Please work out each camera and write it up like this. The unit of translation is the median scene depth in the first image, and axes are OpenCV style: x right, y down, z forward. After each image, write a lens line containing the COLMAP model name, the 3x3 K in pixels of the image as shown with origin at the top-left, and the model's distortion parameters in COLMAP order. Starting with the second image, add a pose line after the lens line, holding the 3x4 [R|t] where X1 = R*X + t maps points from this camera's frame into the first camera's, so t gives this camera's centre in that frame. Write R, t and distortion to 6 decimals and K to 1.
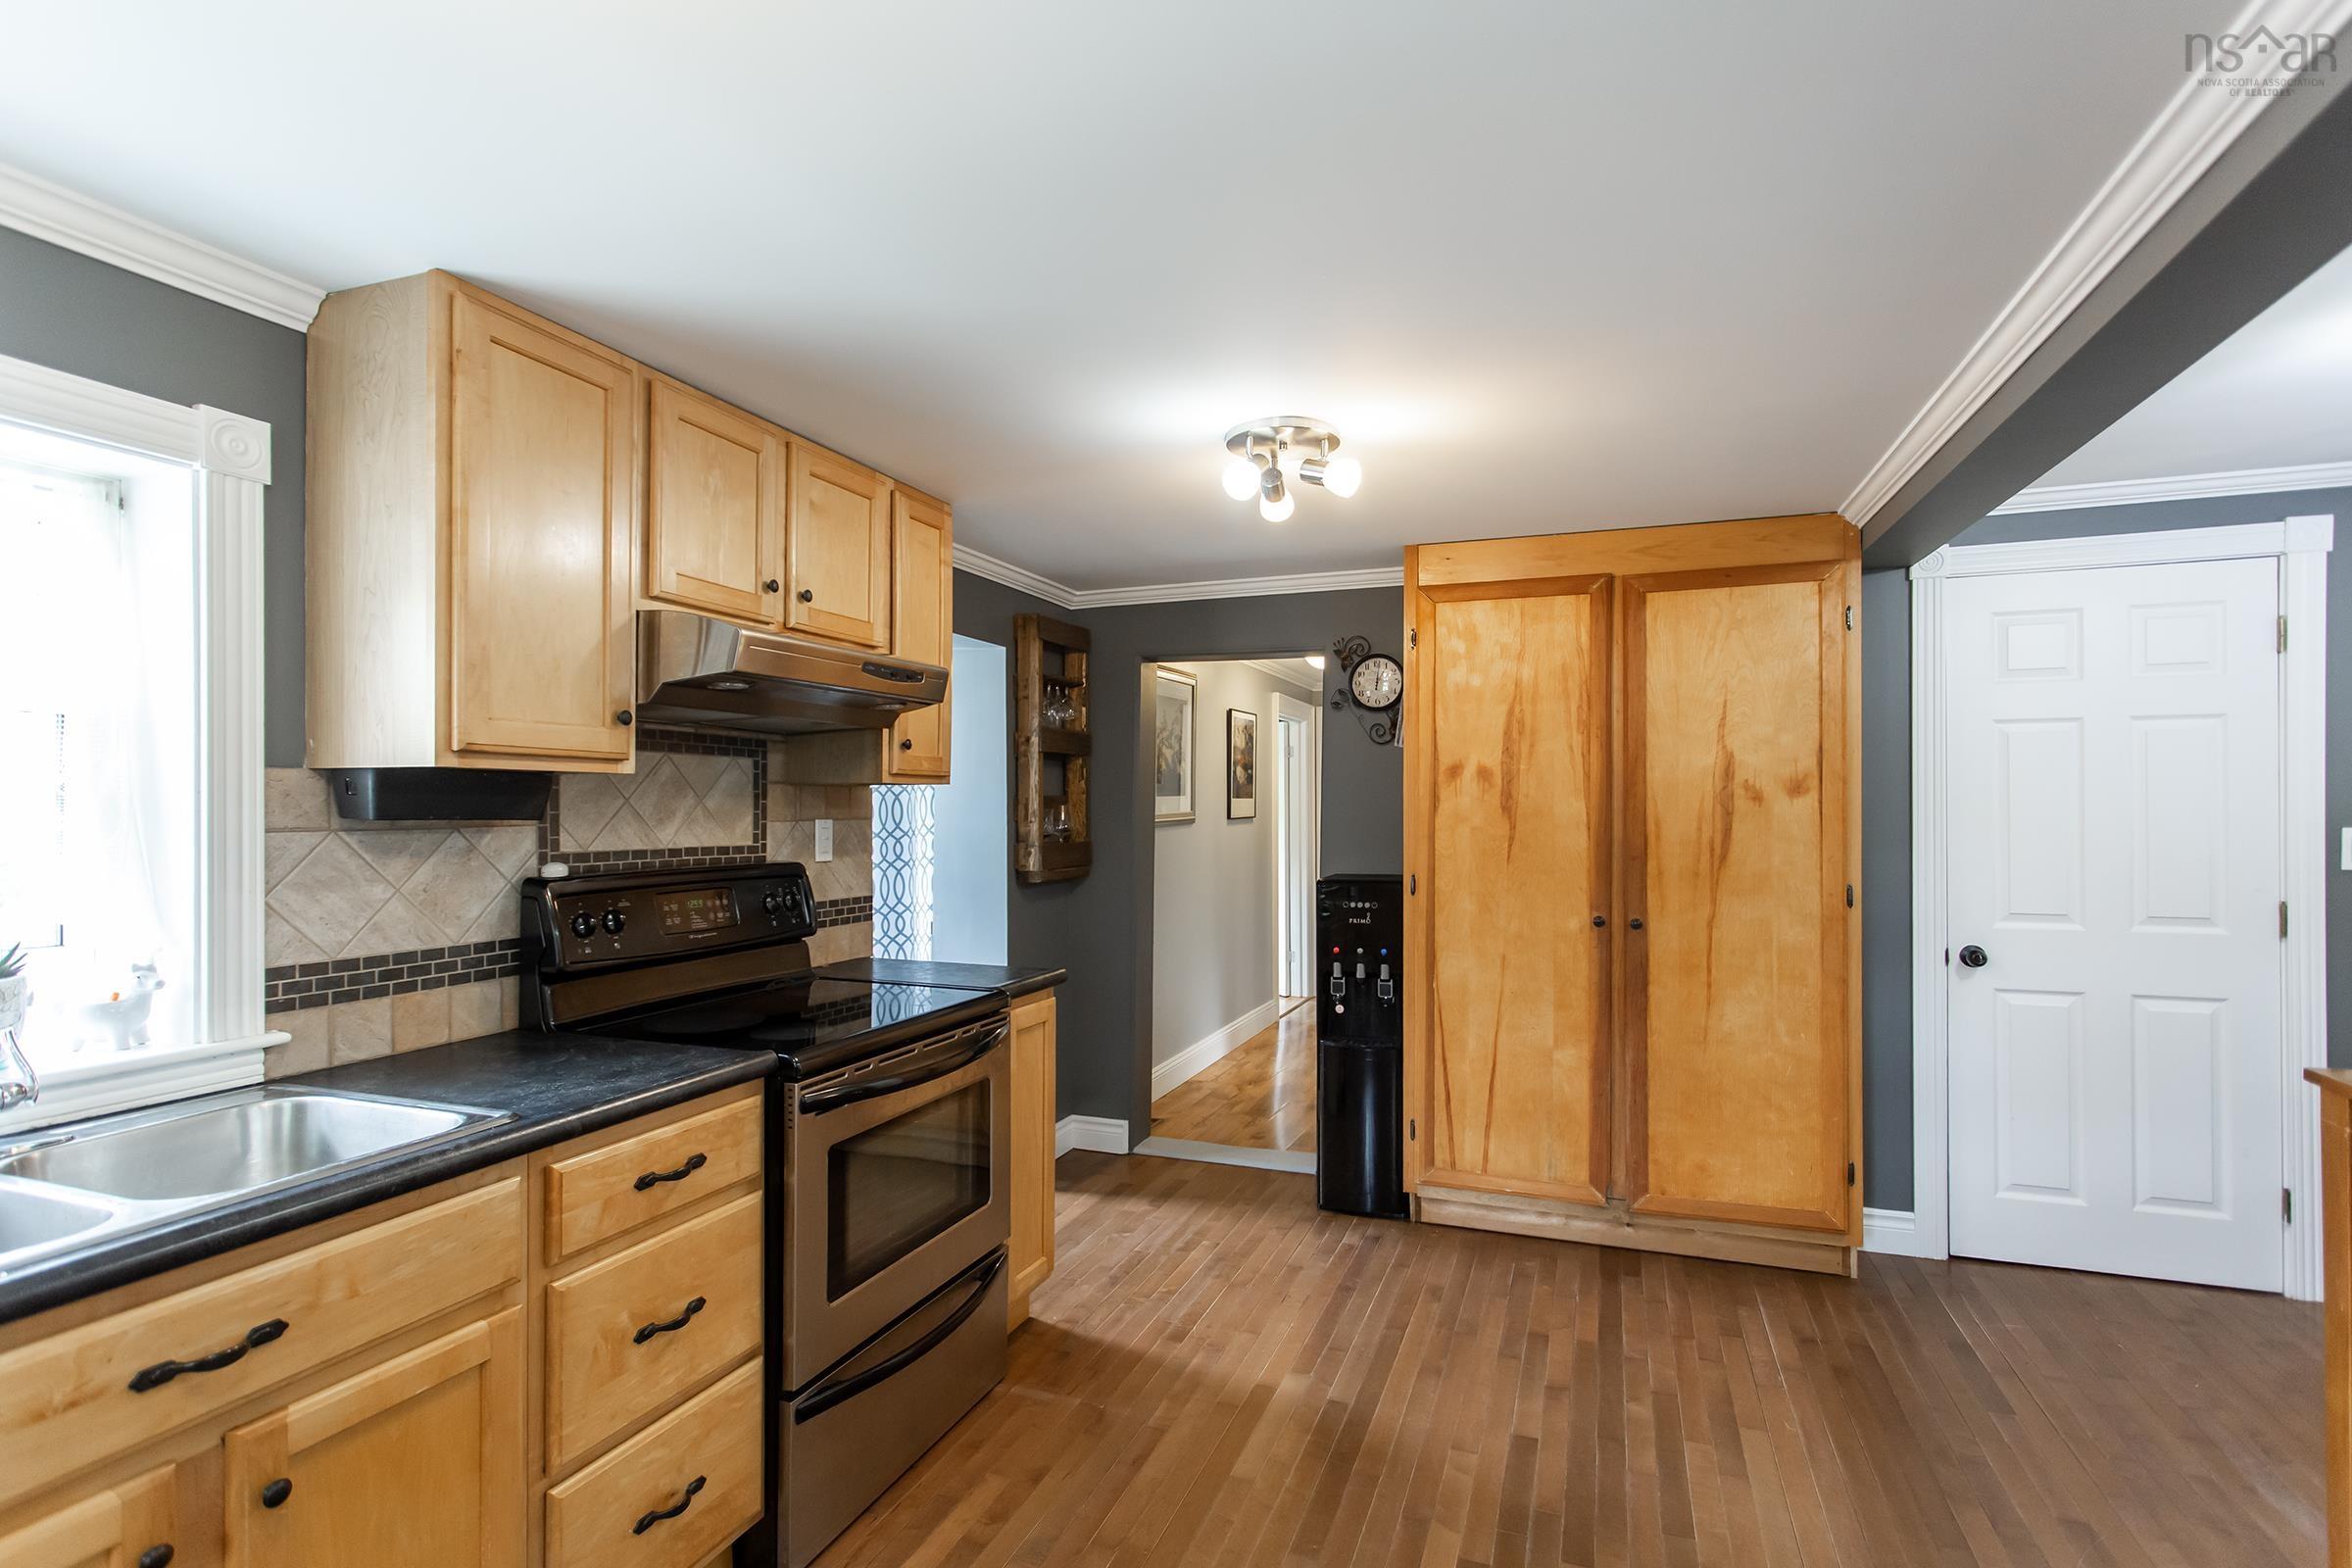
lens RADIAL K [[1147.5, 0, 1172.2], [0, 1147.5, 807.4], [0, 0, 1]] dist [0.003868, -0.000316]
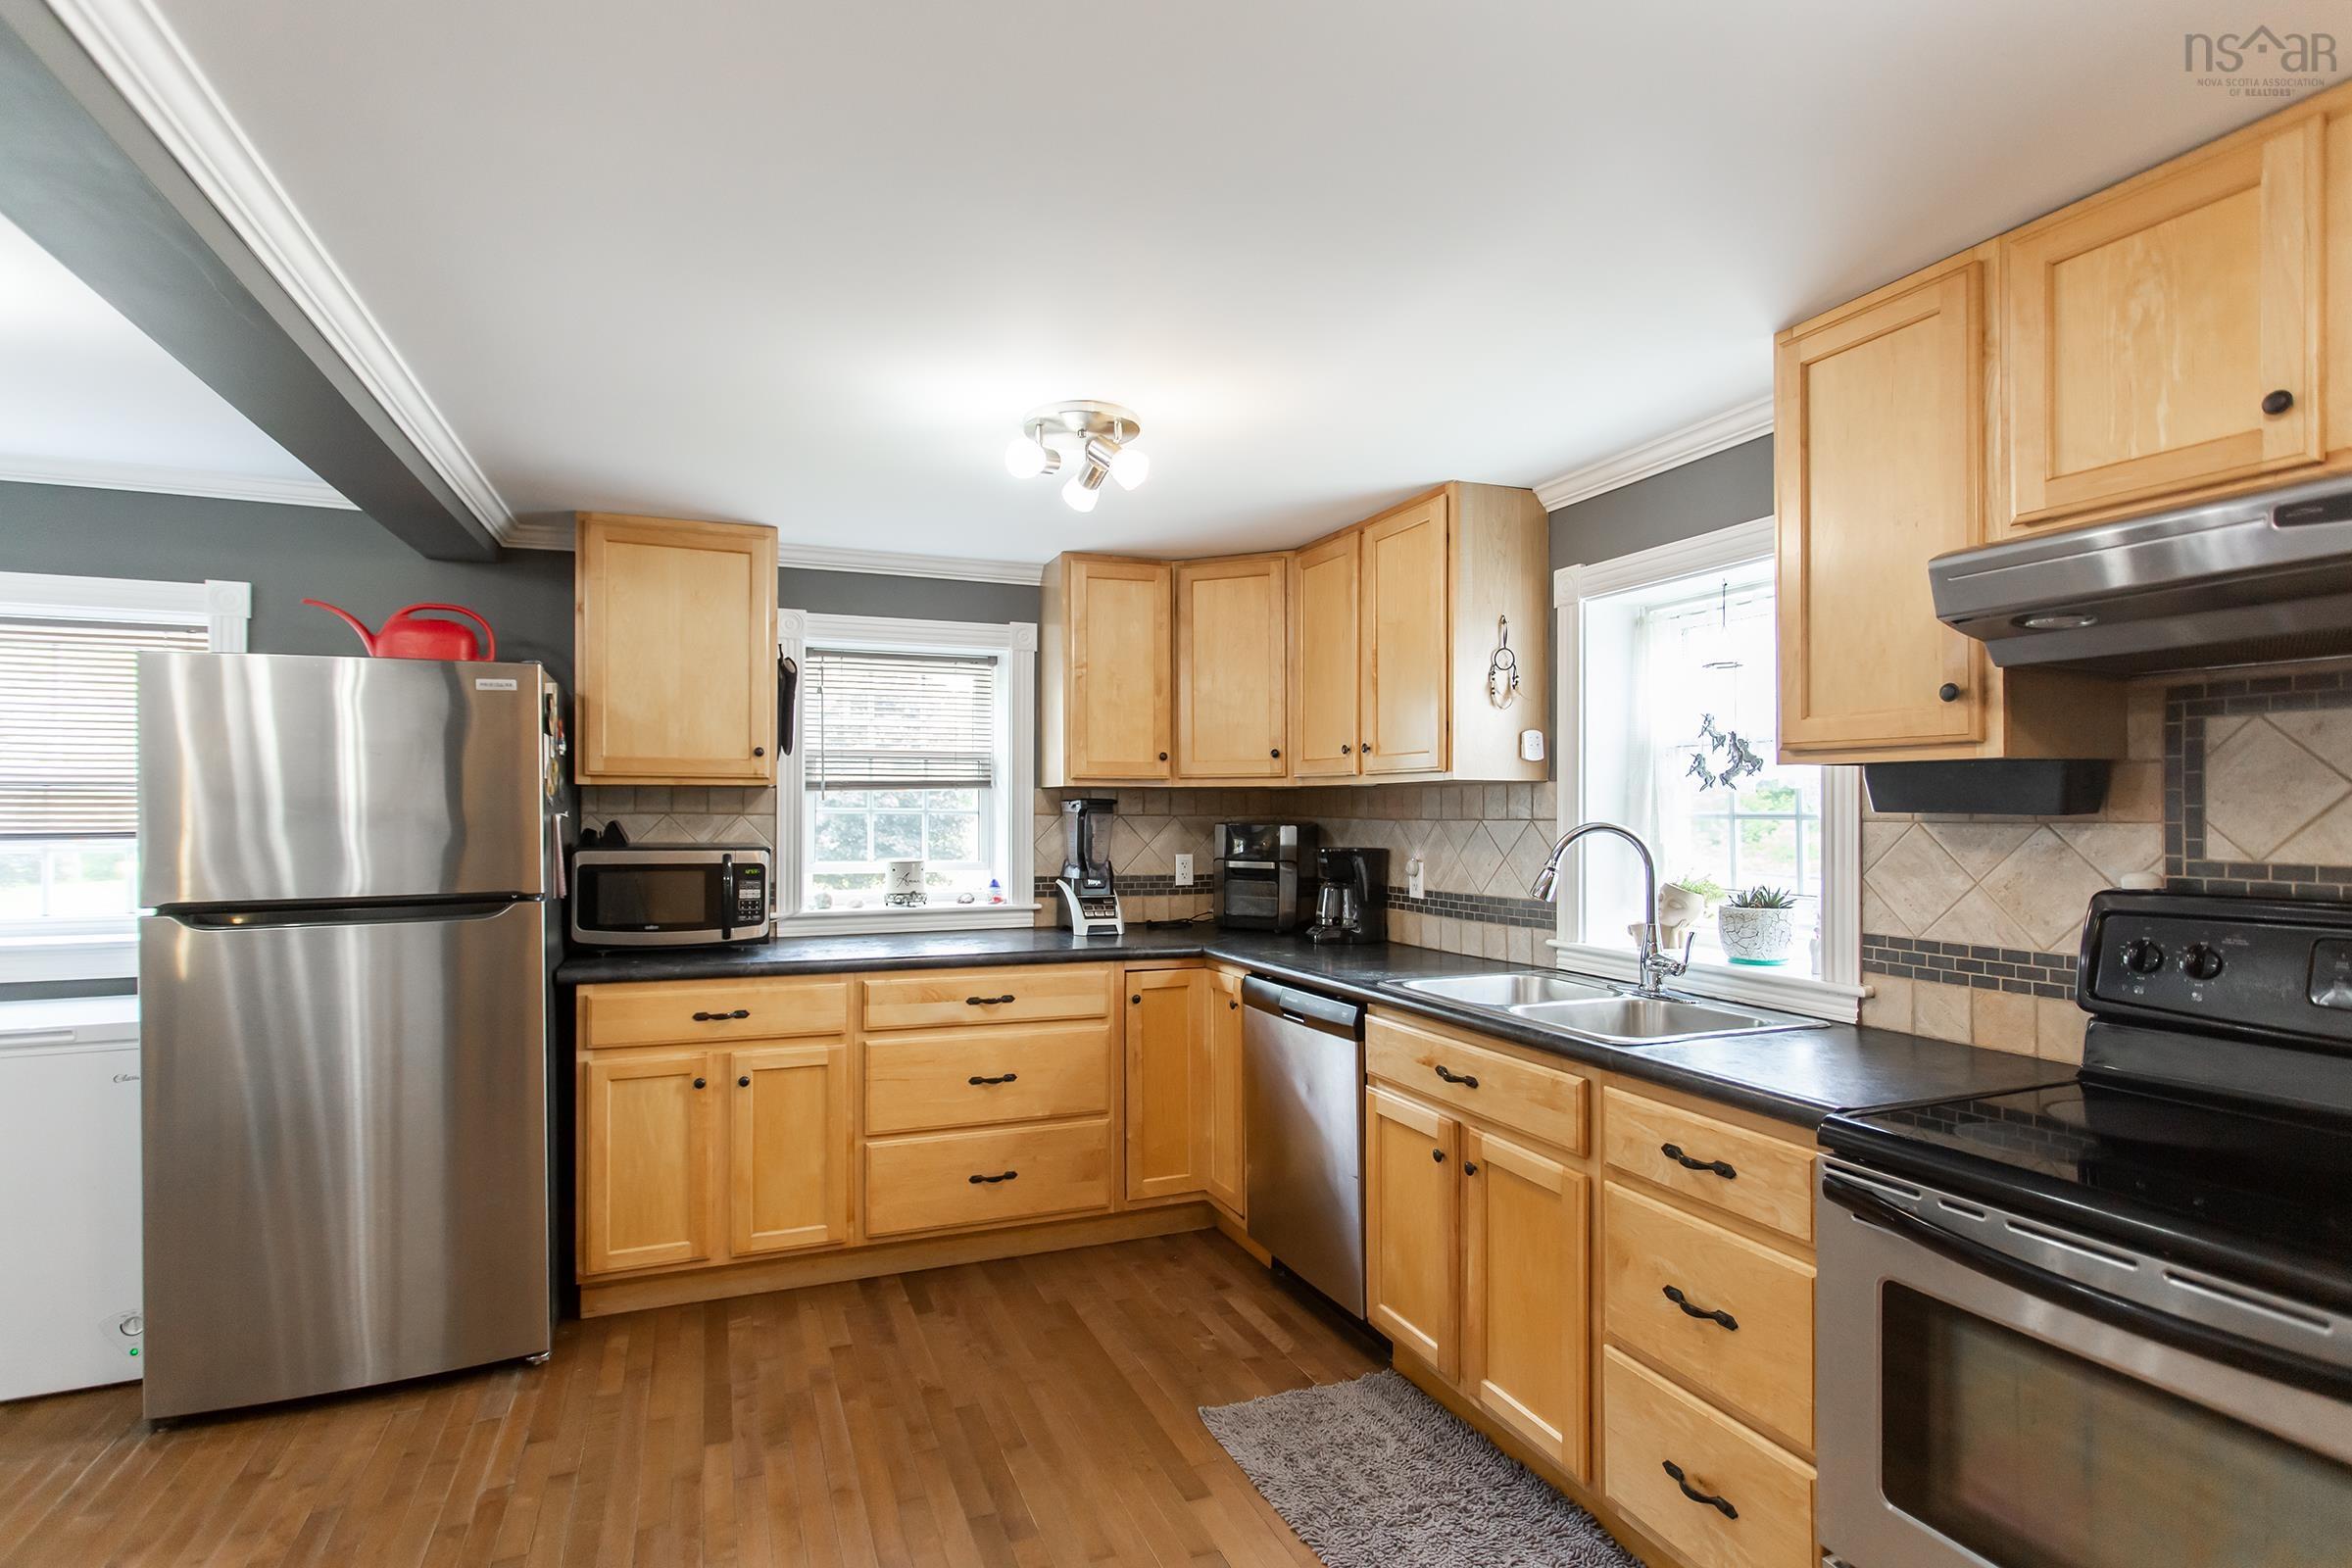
lens RADIAL K [[1147.5, 0, 1174.1], [0, 1147.5, 799.9], [0, 0, 1]] dist [0.003868, -0.000316]
pose [[-0.731880, -0.005166, -0.681414, 0.525993], [0.000034, 0.999971, -0.007618, 0.007196], [0.681434, -0.005599, -0.731858, 1.271562]]
